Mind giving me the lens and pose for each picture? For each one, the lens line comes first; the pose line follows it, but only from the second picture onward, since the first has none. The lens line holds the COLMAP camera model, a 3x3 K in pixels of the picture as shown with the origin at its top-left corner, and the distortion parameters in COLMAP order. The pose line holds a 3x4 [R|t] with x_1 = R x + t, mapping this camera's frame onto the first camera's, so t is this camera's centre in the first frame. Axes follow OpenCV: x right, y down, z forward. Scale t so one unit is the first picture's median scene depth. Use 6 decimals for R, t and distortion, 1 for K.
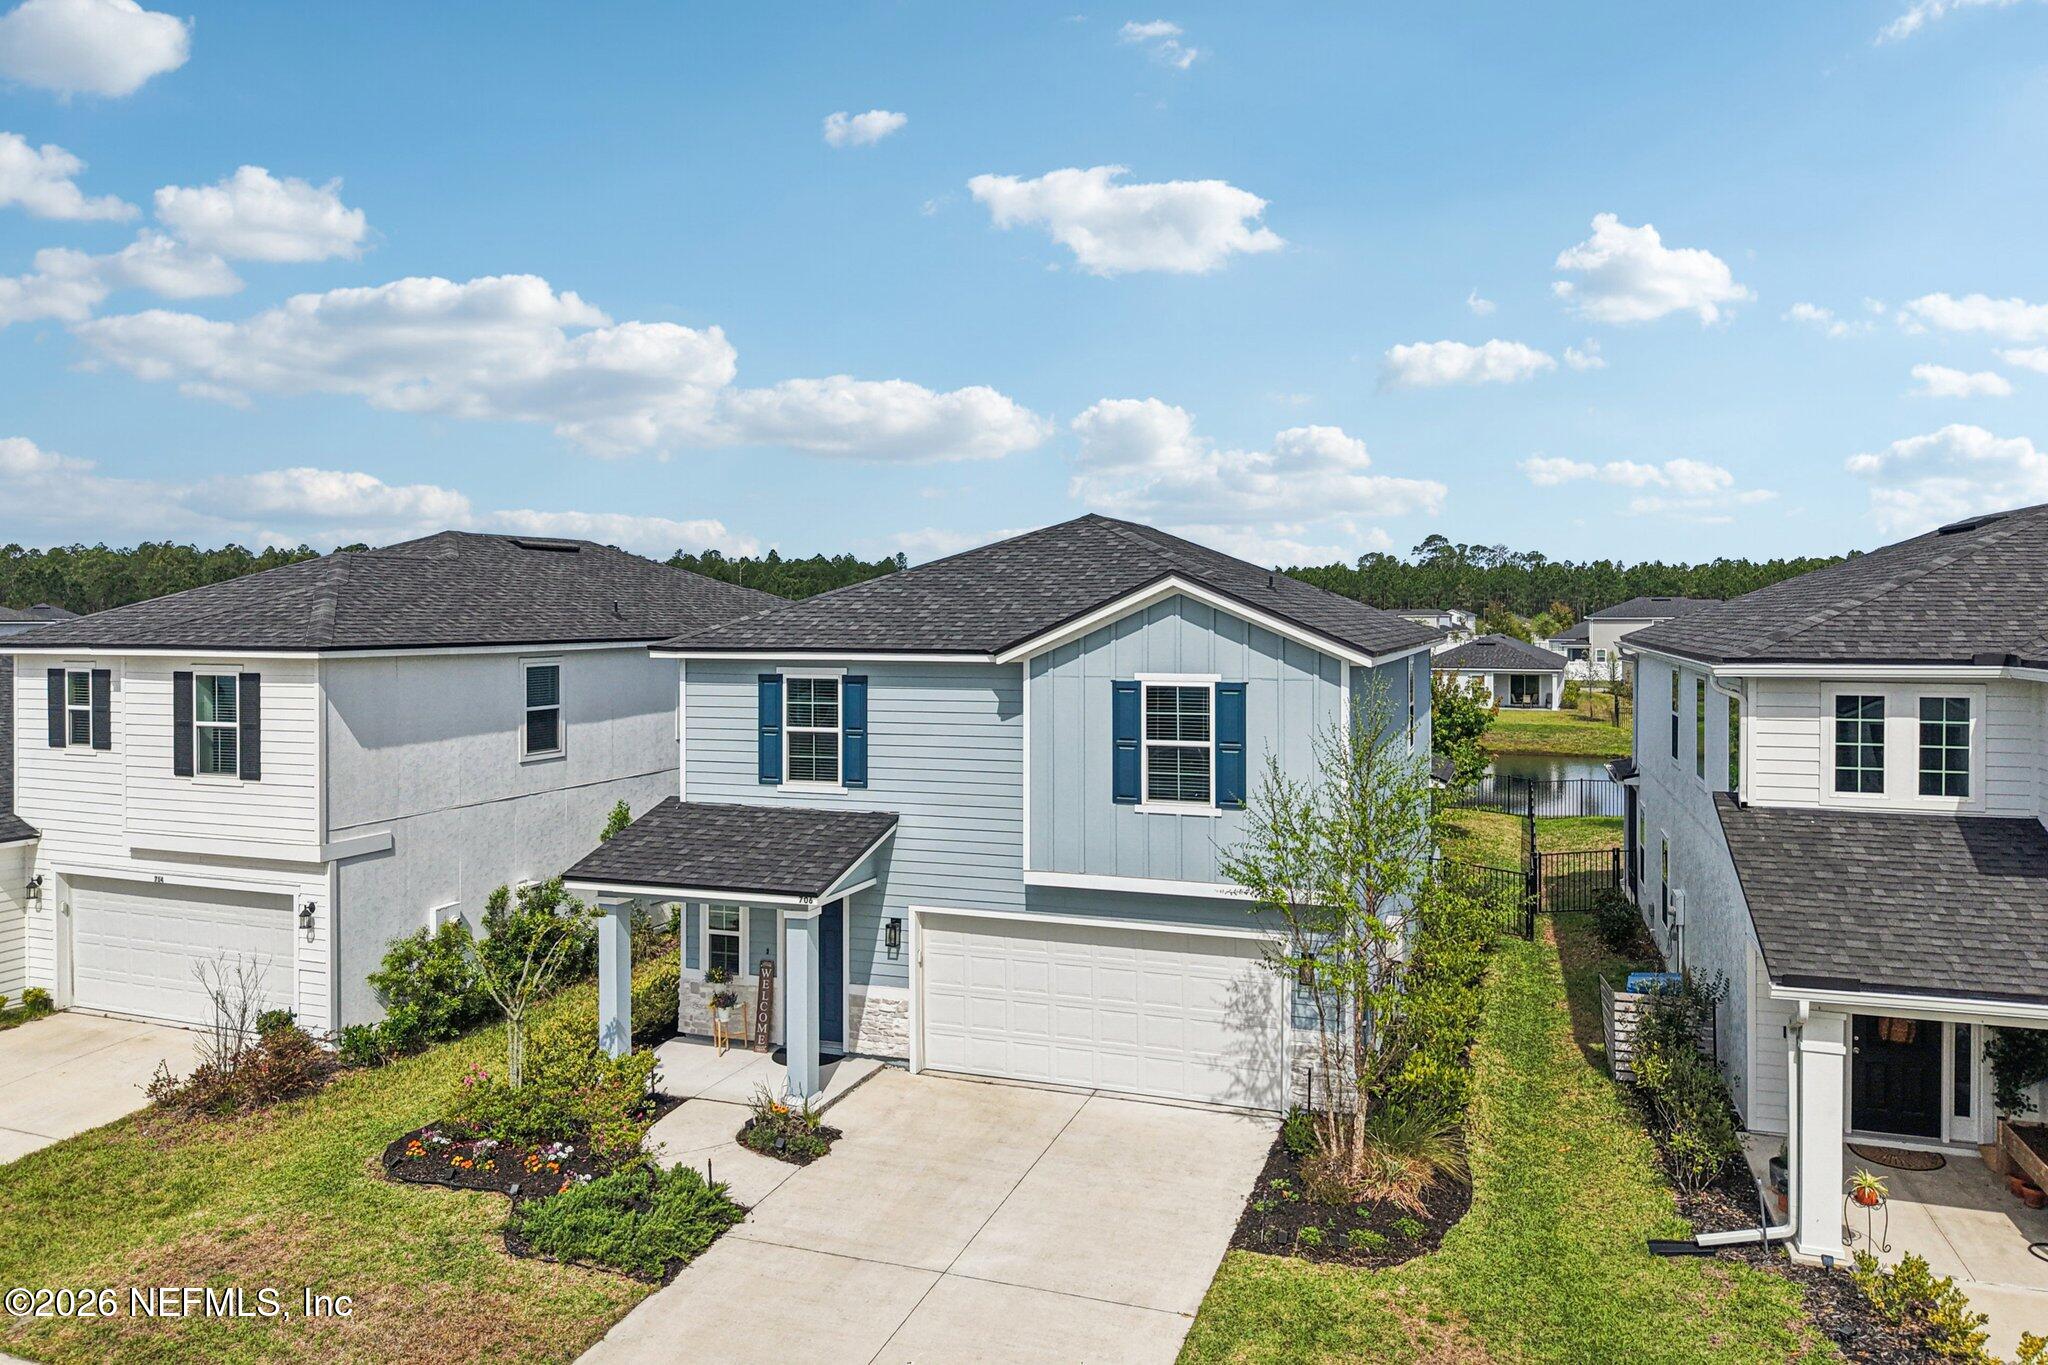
lens RADIAL K [[1376.3, 0, 992.7], [0, 1376.3, 620.1], [0, 0, 1]] dist [0.002899, 0.001262]
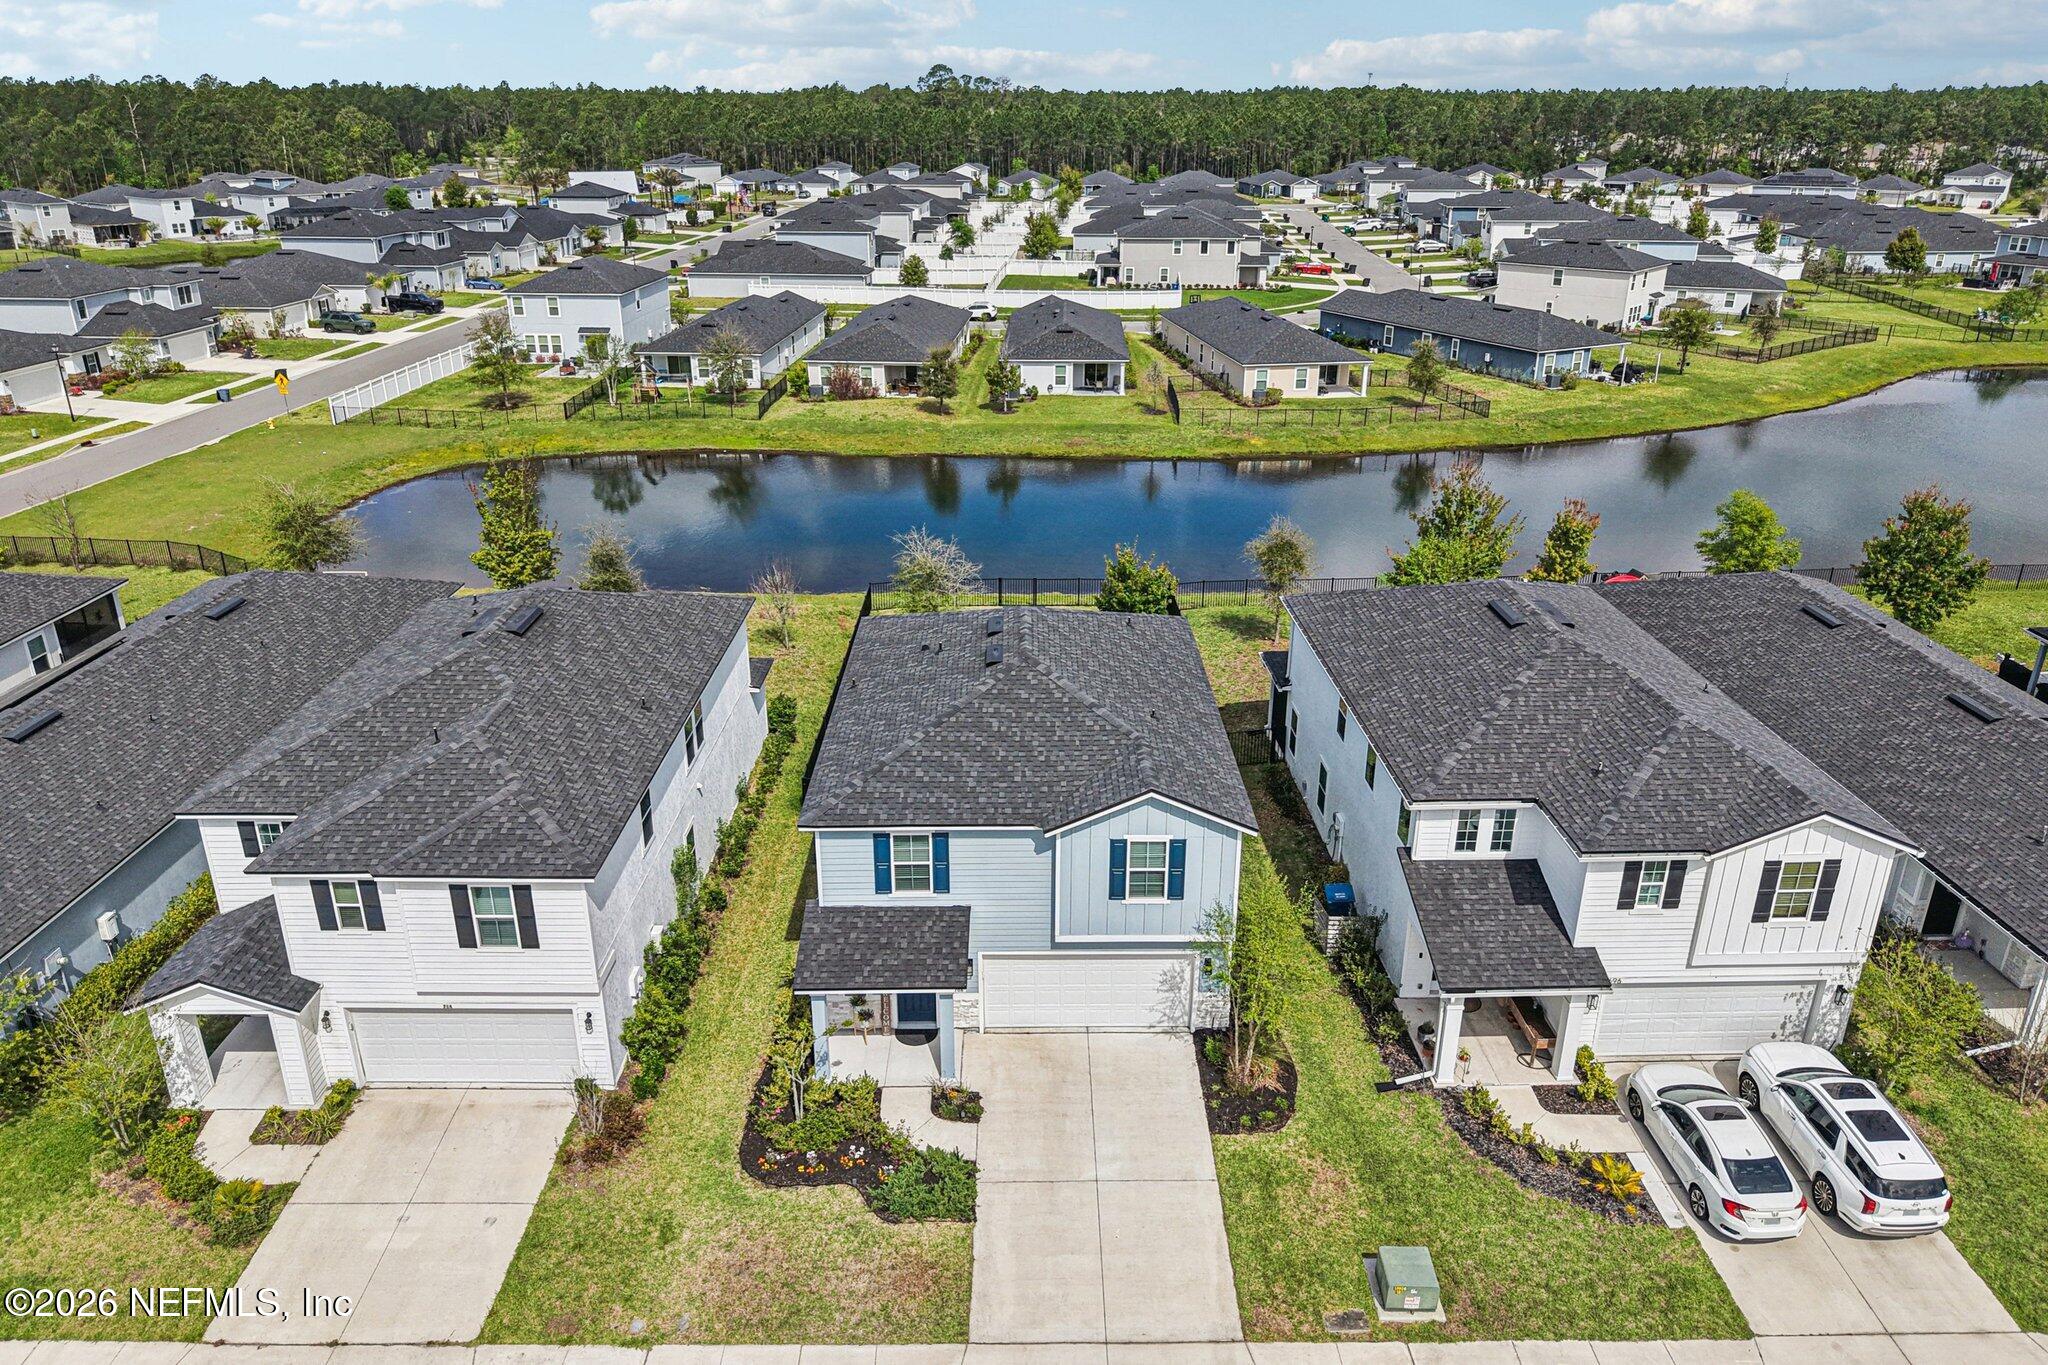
lens RADIAL K [[1383.8, 0, 997.7], [0, 1383.8, 681.3], [0, 0, 1]] dist [0.038343, -0.058393]
pose [[0.937785, -0.132688, 0.320864, -0.605503], [0.008282, 0.932387, 0.361365, -0.806718], [-0.347119, -0.336225, 0.875478, -0.443974]]
